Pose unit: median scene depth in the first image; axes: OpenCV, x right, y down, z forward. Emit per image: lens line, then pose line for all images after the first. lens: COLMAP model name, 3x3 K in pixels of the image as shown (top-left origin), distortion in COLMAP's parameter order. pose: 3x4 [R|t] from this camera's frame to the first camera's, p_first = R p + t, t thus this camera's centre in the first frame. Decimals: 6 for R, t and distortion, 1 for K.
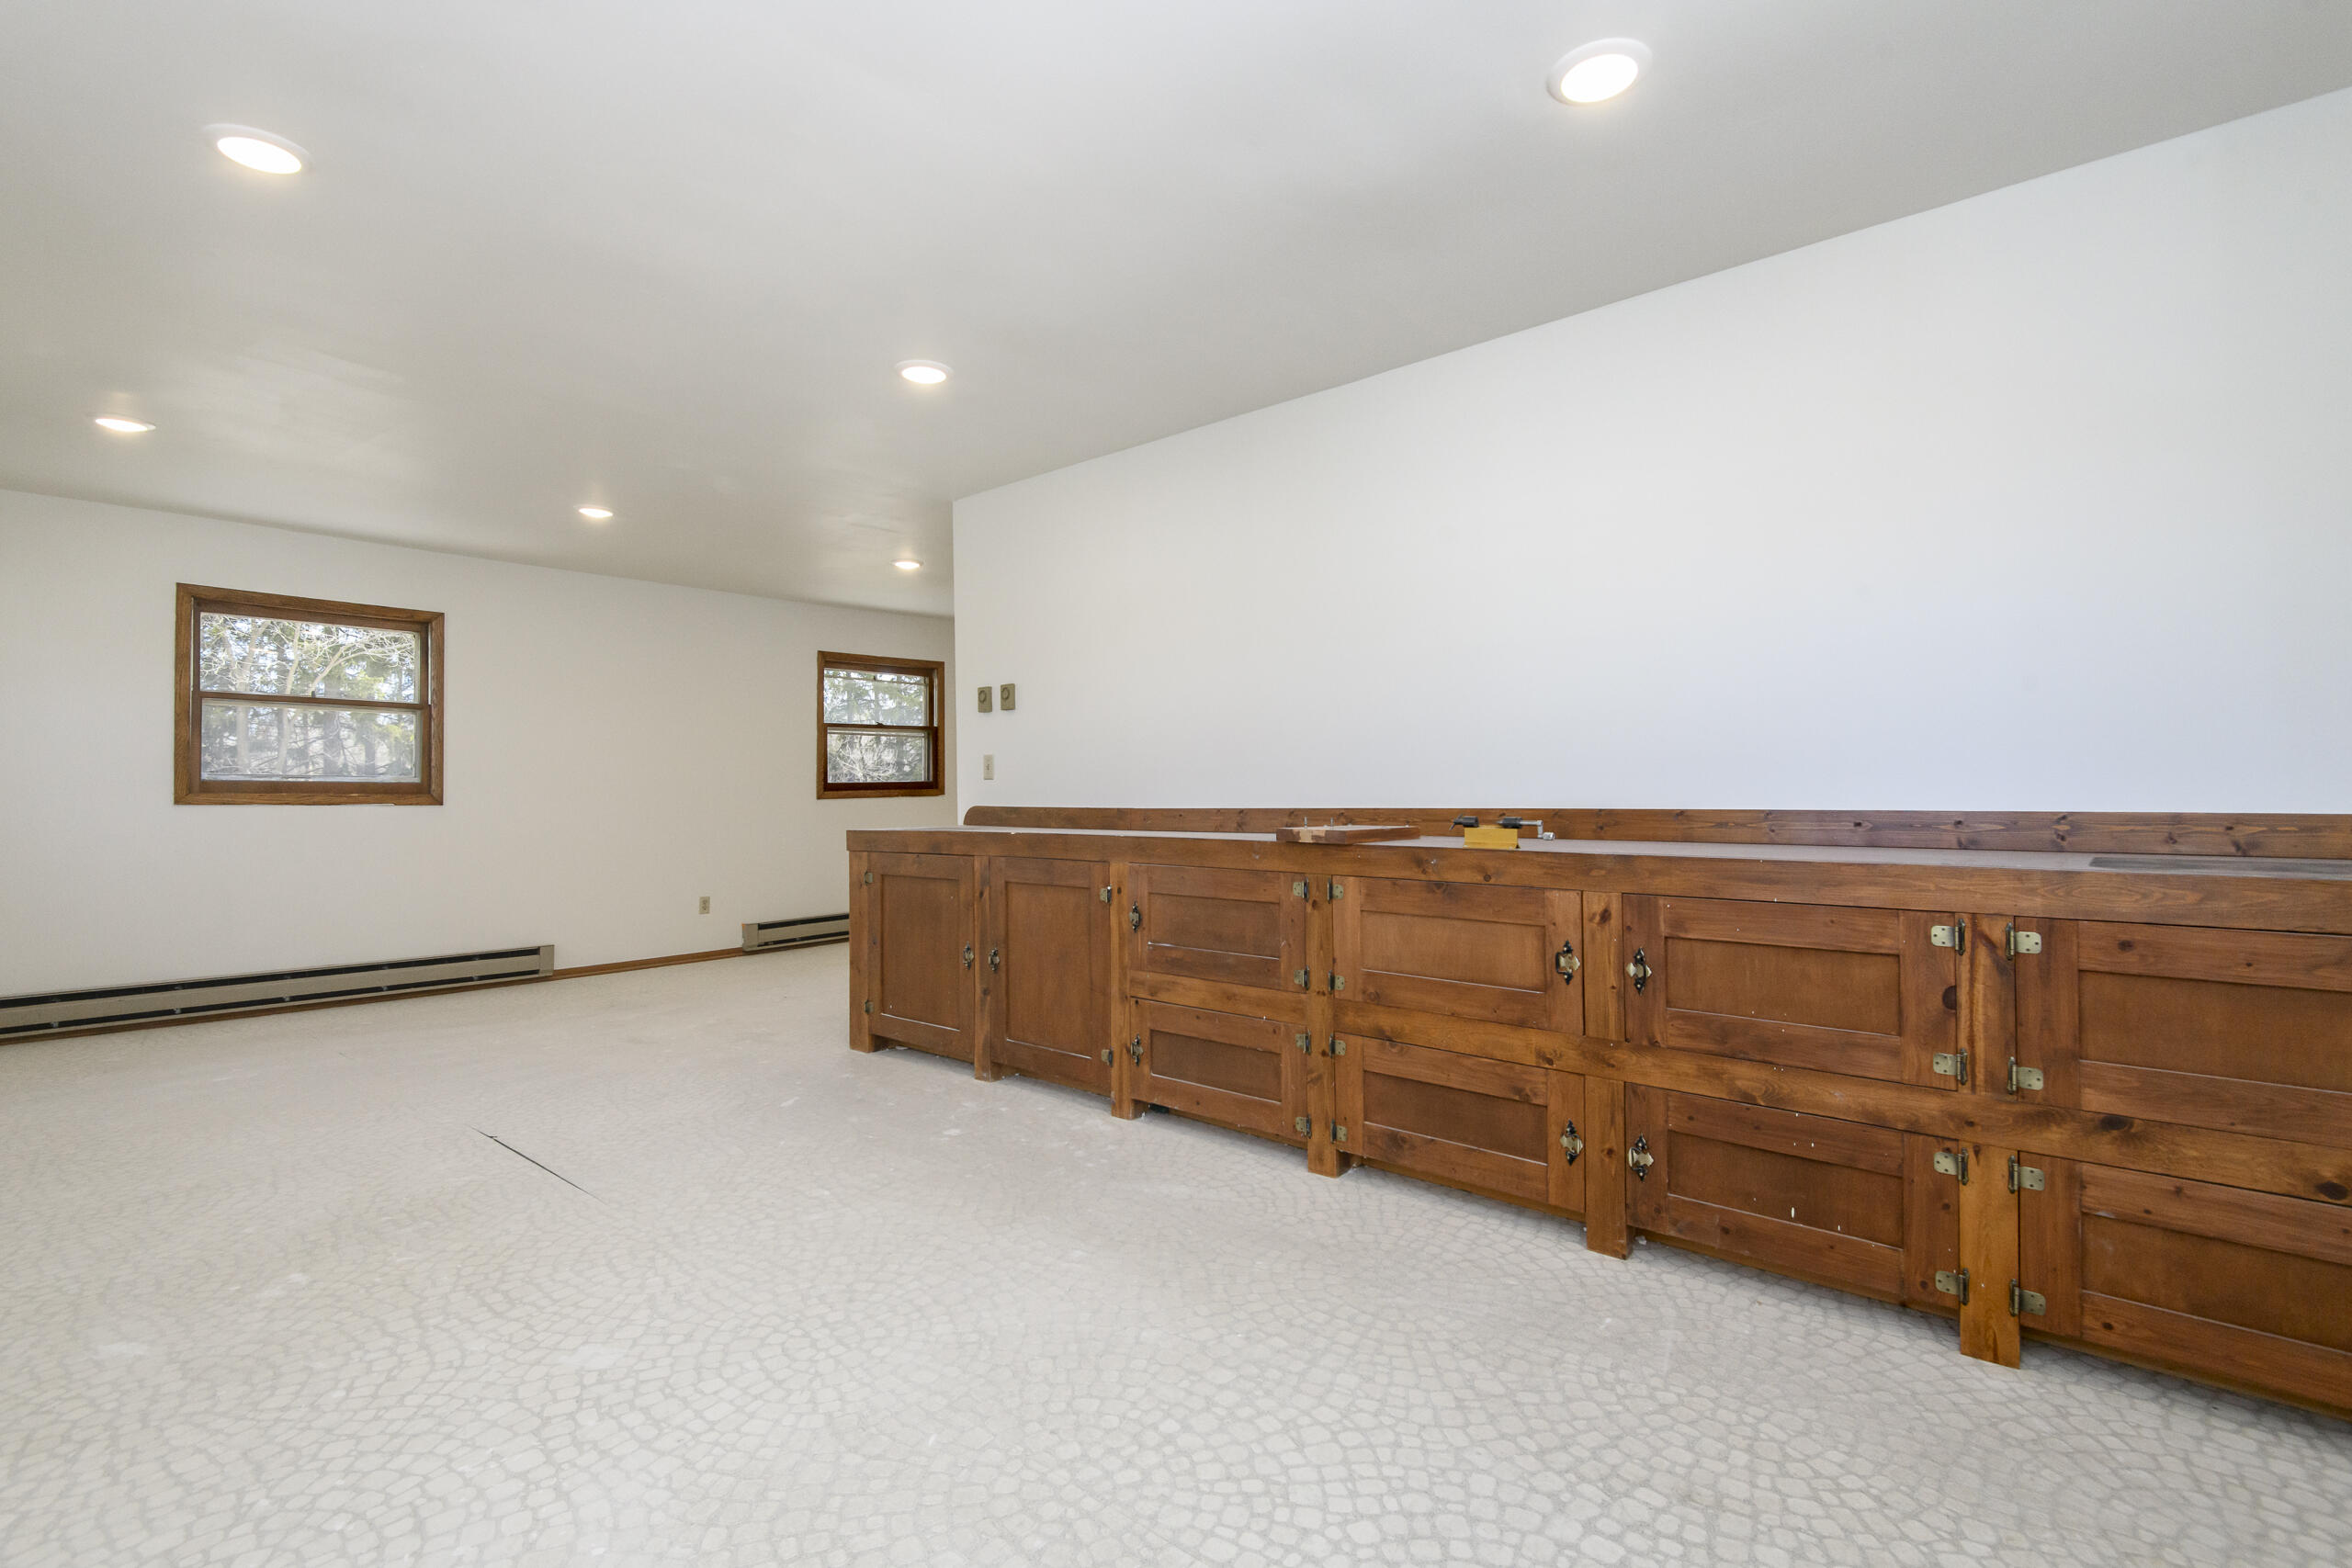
lens RADIAL K [[1080.4, 0, 1167.5], [0, 1080.4, 774.5], [0, 0, 1]] dist [0.017963, -0.001168]
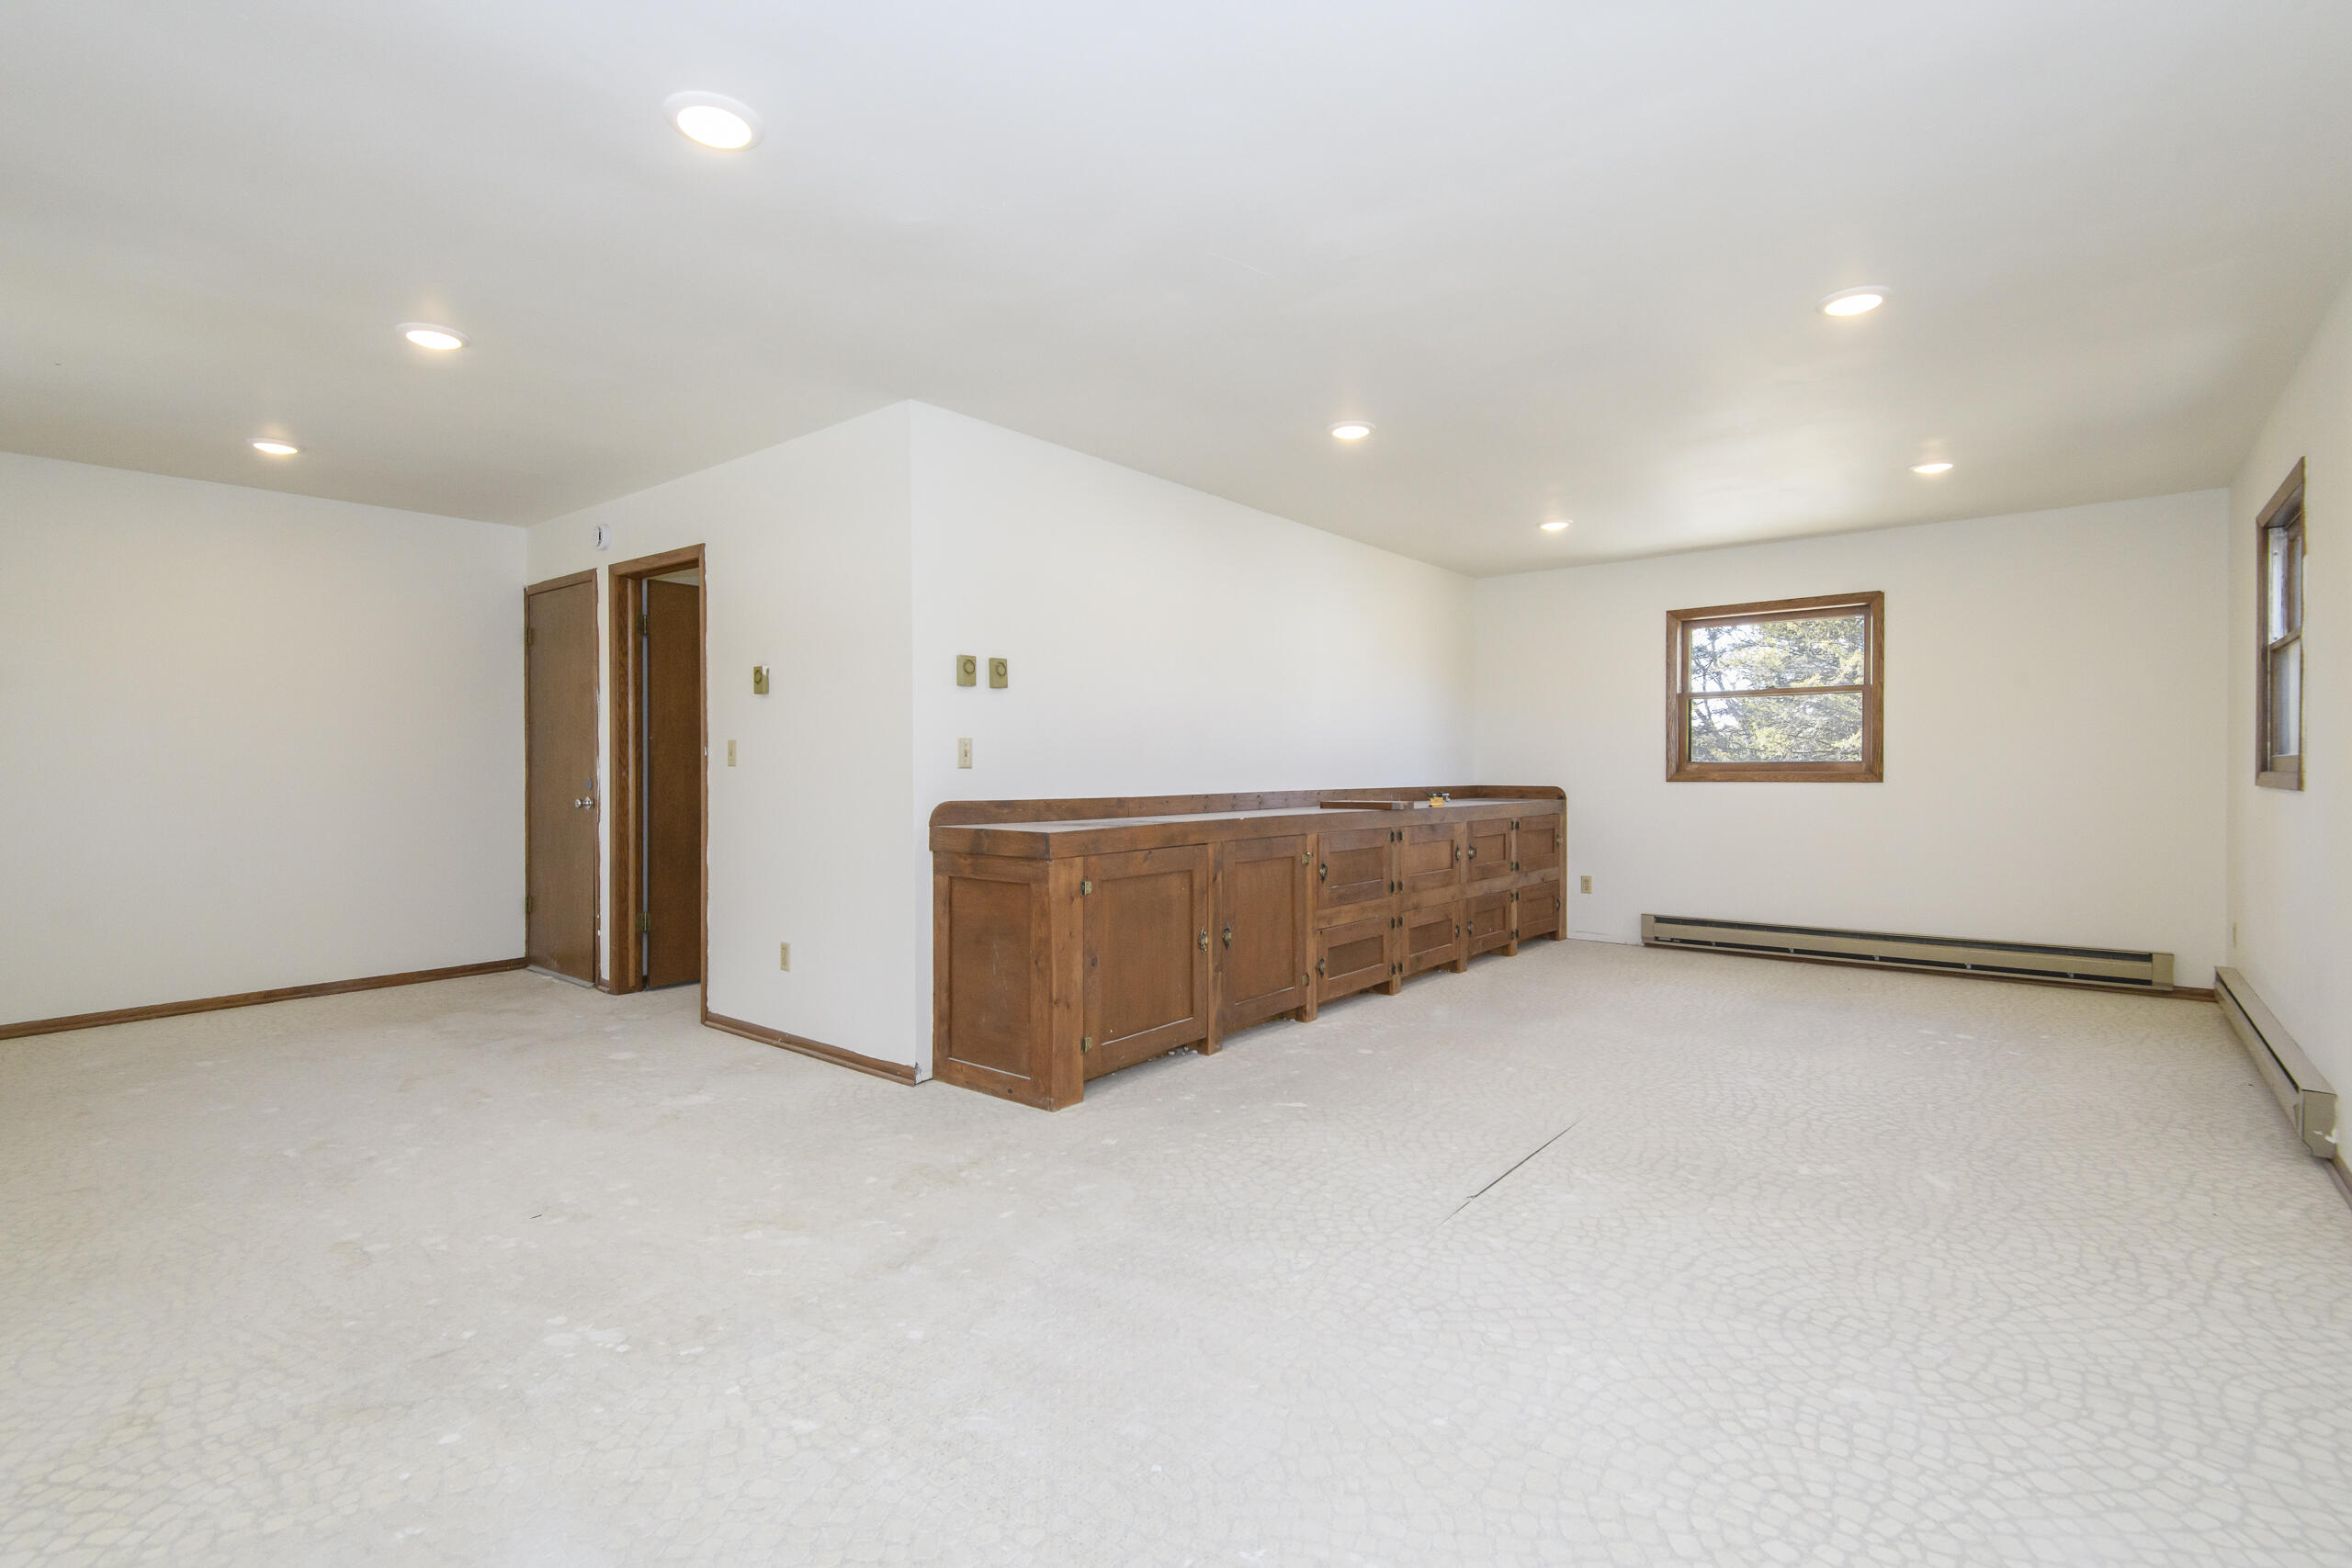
lens RADIAL K [[1080.4, 0, 1169.1], [0, 1080.4, 792.5], [0, 0, 1]] dist [0.017963, -0.001168]
pose [[-0.030944, -0.005849, 0.999504, -1.418674], [-0.005804, 0.999967, 0.005672, 0.024264], [-0.999504, -0.005626, -0.030977, 1.249151]]
